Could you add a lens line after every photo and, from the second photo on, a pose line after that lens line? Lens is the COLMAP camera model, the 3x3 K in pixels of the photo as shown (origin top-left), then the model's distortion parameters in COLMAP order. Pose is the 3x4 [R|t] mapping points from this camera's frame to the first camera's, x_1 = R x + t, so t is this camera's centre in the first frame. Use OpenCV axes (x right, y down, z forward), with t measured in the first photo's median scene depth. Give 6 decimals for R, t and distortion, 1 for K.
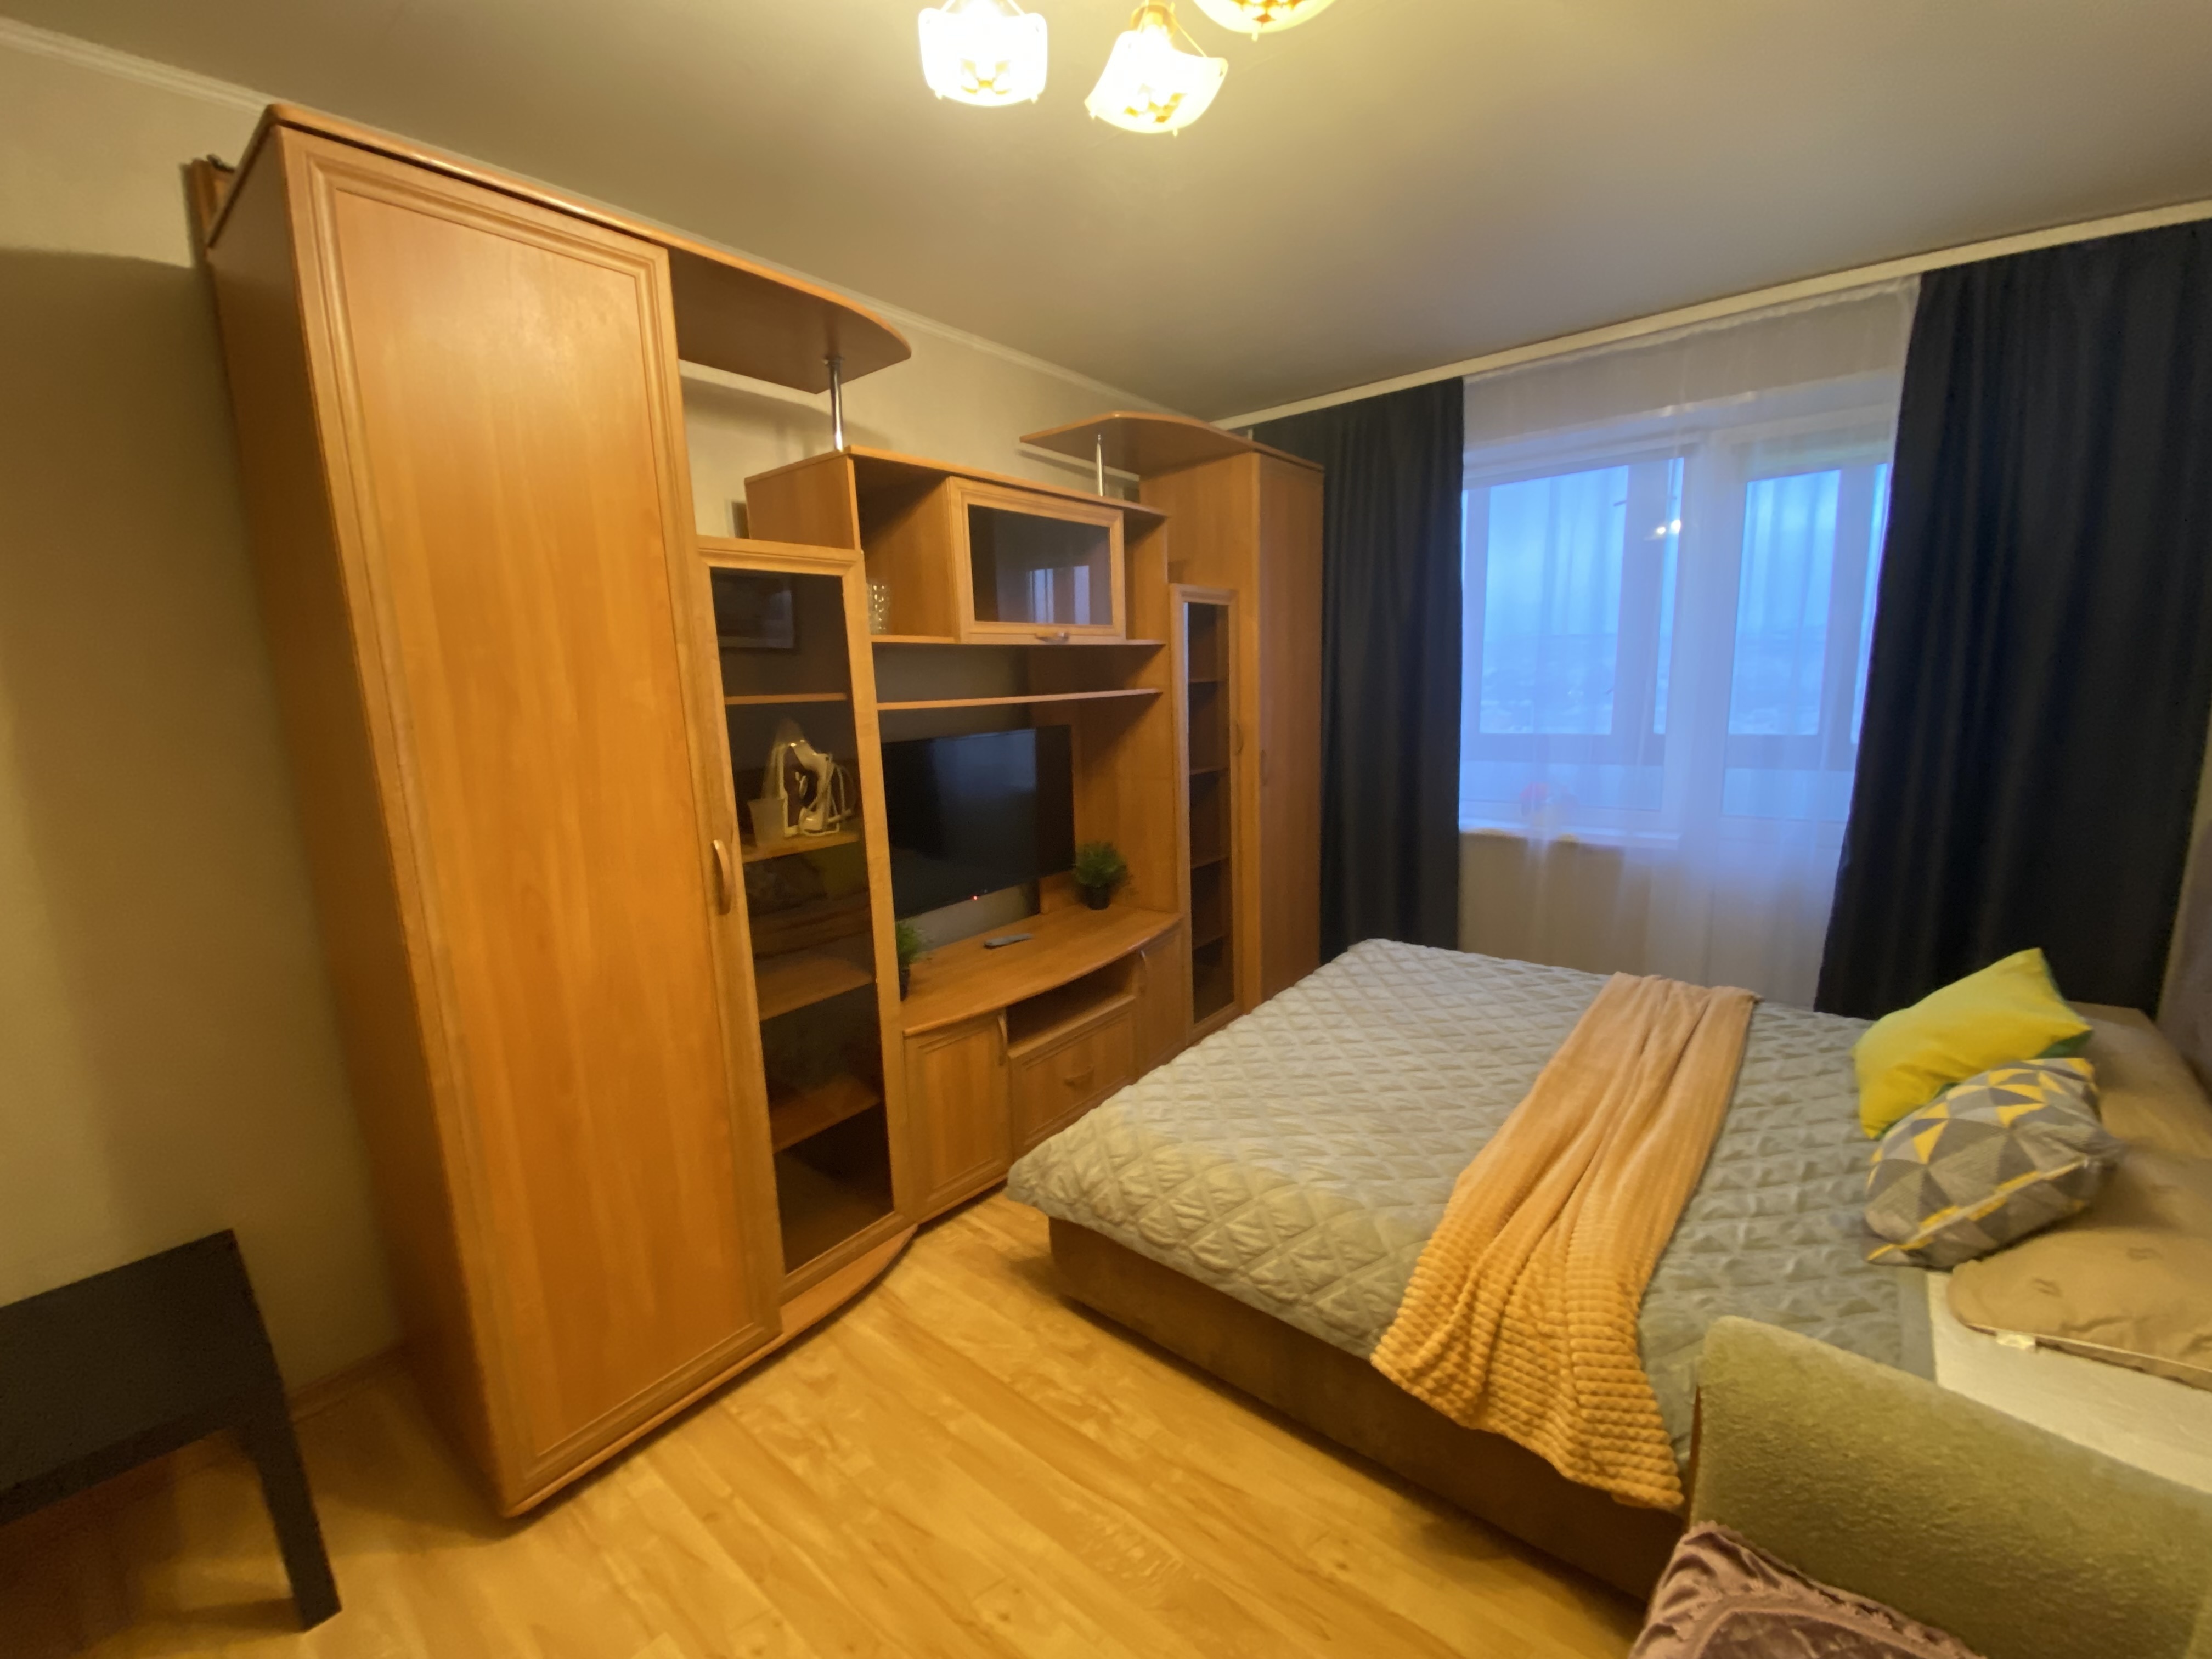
lens RADIAL K [[889.7, 0, 1097.8], [0, 889.7, 835.0], [0, 0, 1]] dist [0.020916, -0.019434]
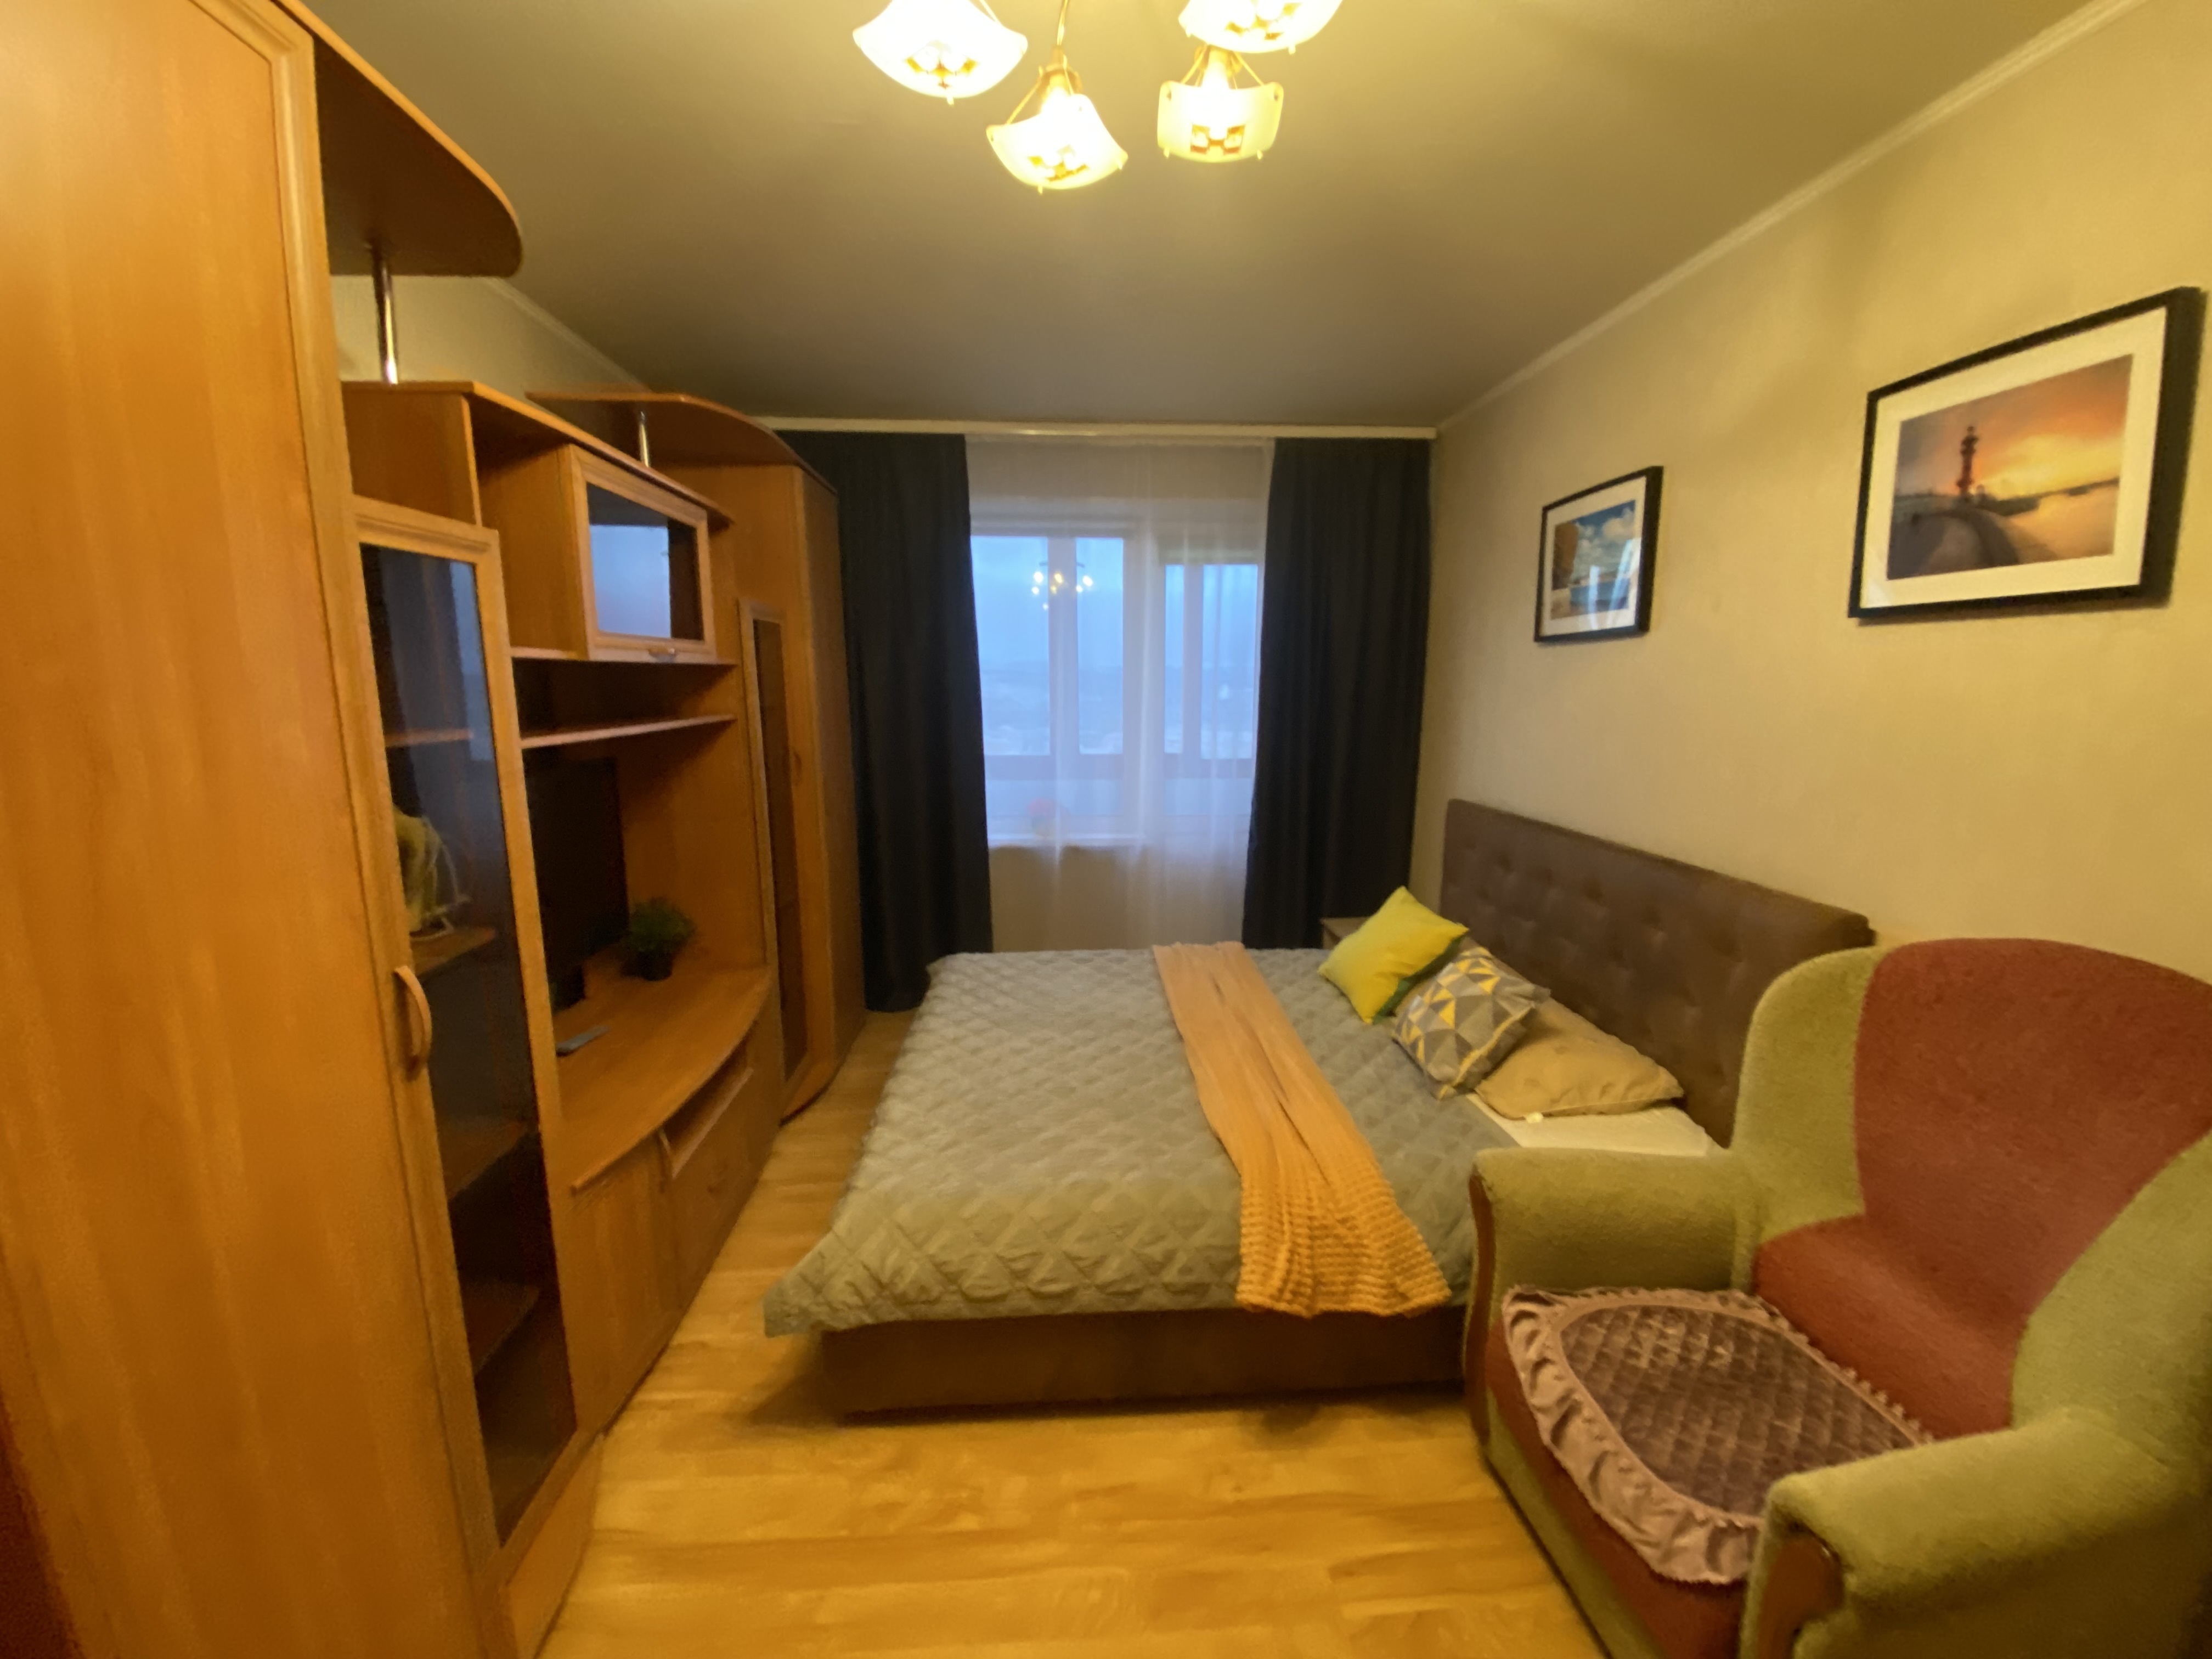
lens RADIAL K [[889.9, 0, 1100.8], [0, 889.9, 836.1], [0, 0, 1]] dist [0.041349, -0.042671]
pose [[0.734674, -0.083157, 0.673304, -0.466959], [0.092810, 0.995448, 0.021675, -0.053216], [-0.672042, 0.046566, 0.739048, 0.179549]]
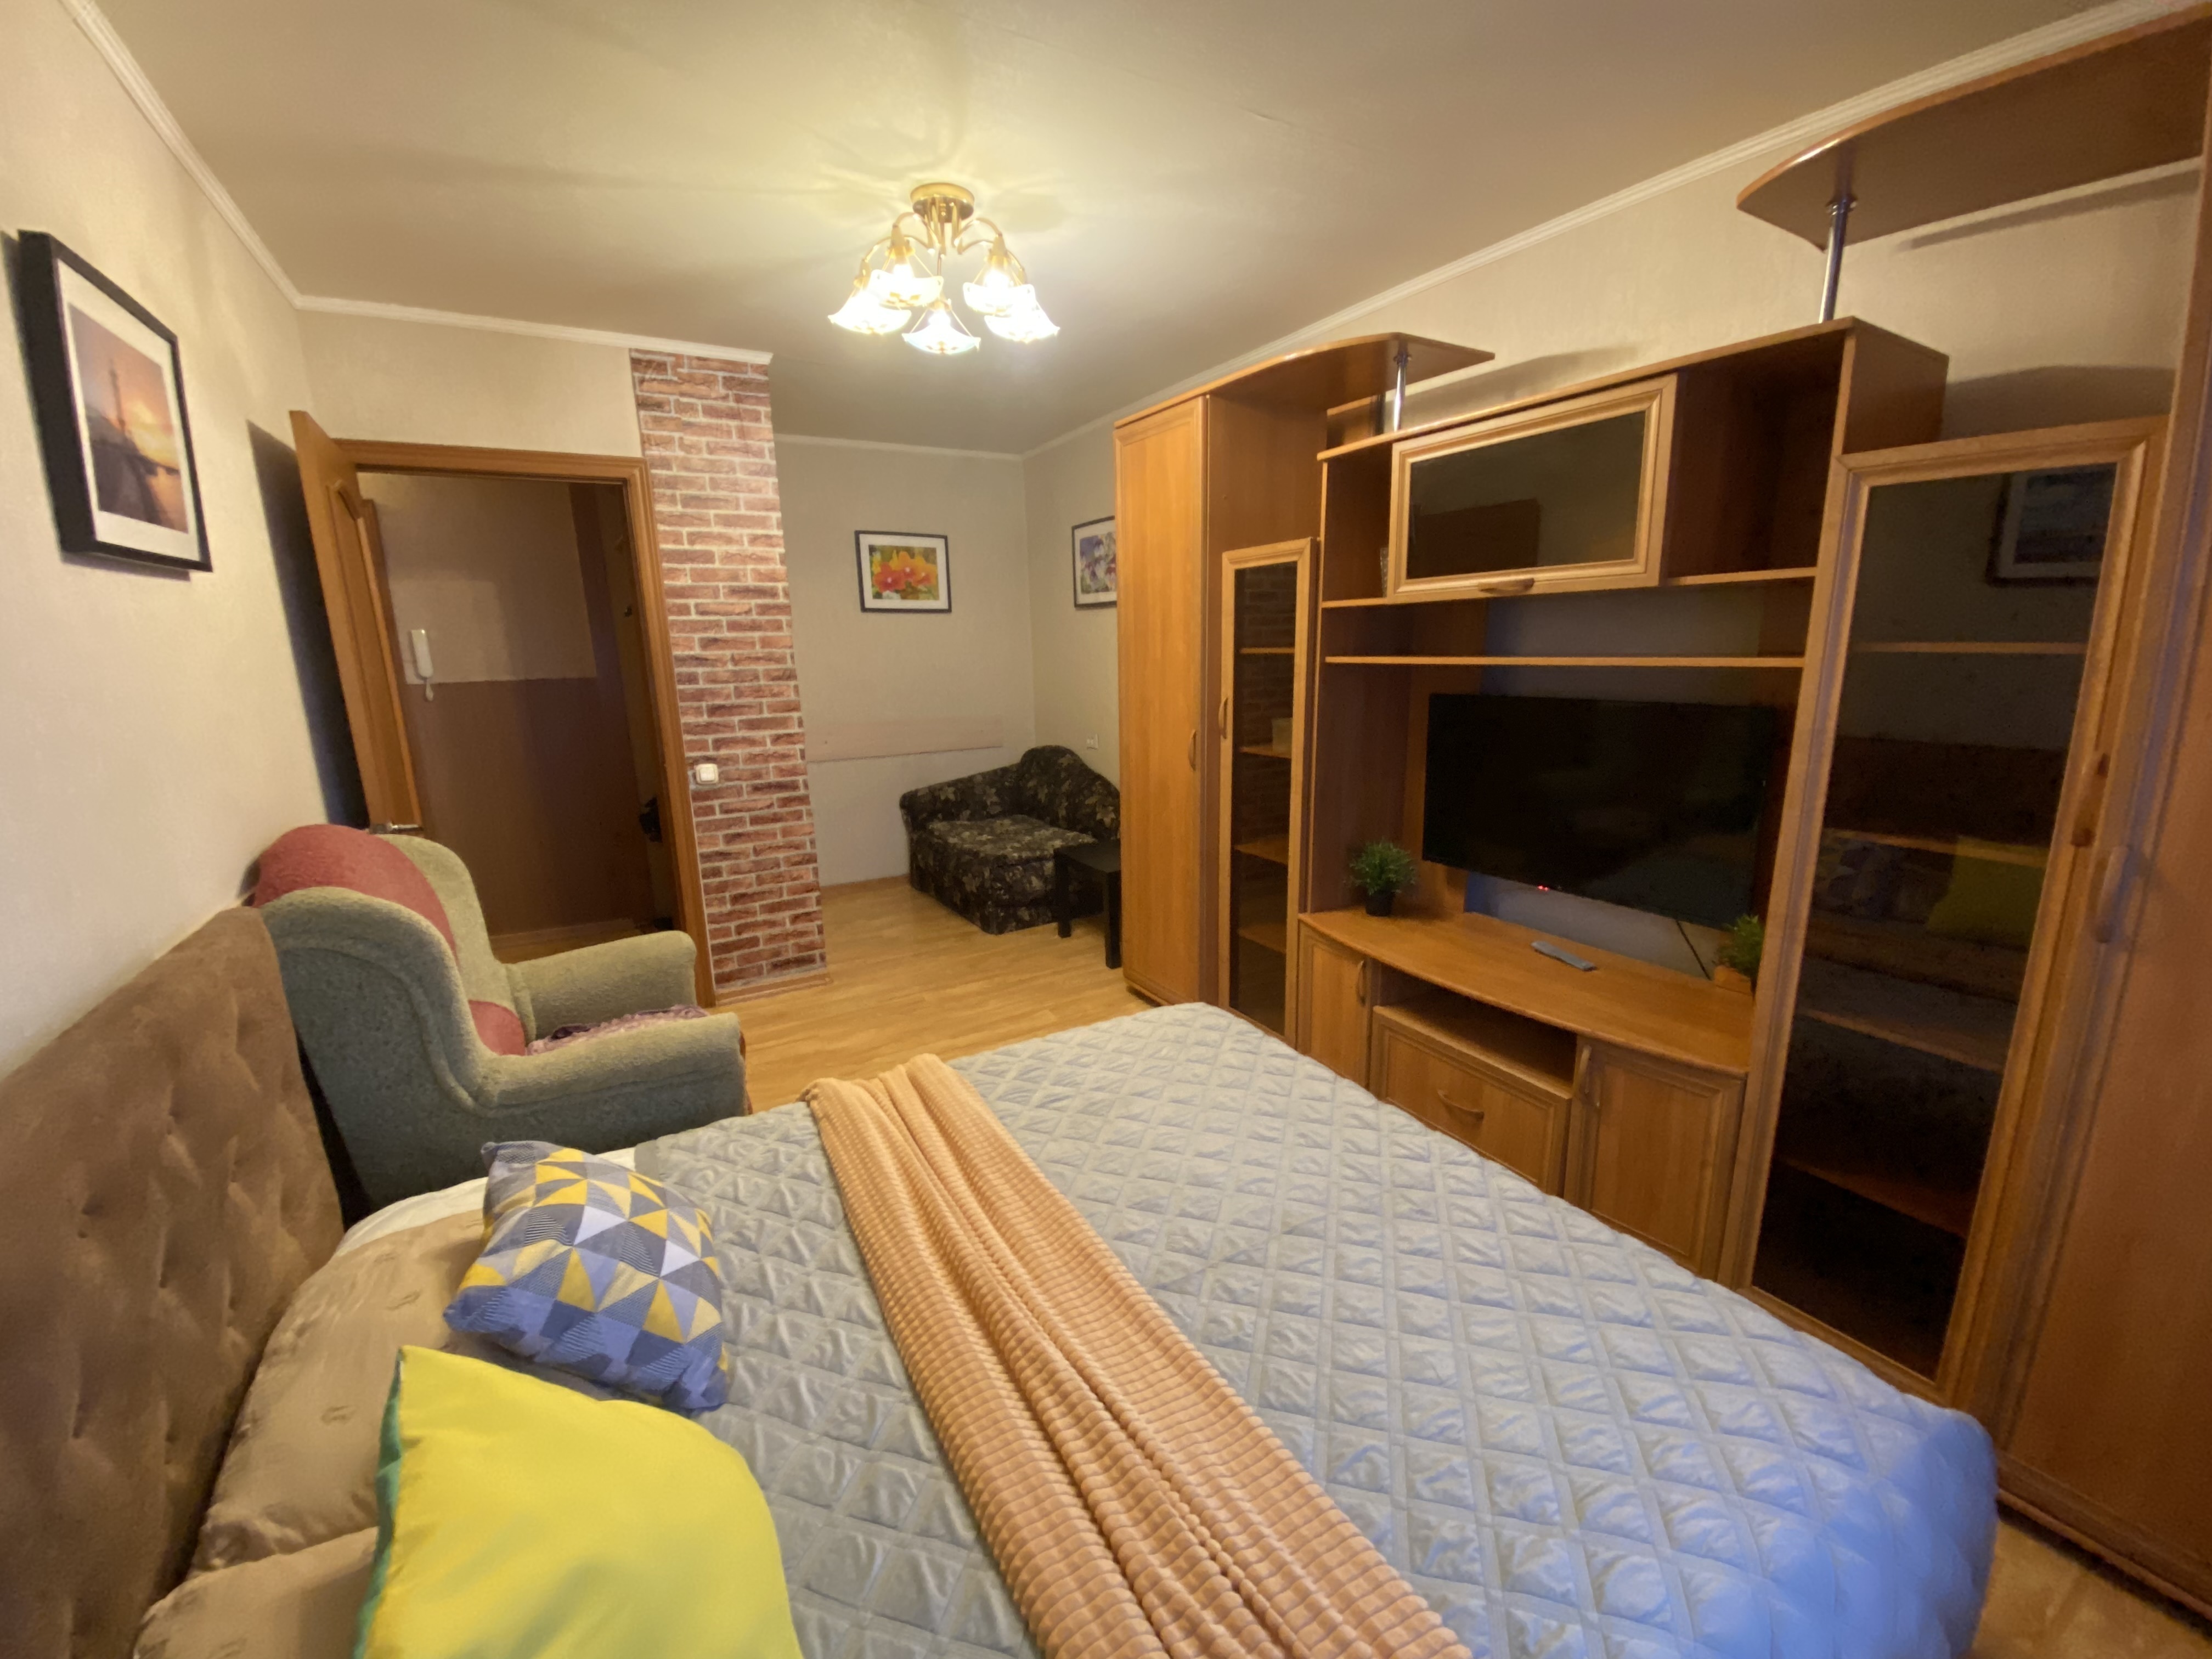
lens RADIAL K [[883.2, 0, 1114.7], [0, 883.2, 831.1], [0, 0, 1]] dist [0.021417, -0.026328]
pose [[-0.336139, 0.237109, -0.911477, 1.257469], [-0.129481, 0.946966, 0.294091, -0.293066], [0.932869, 0.216874, -0.287611, 1.359710]]
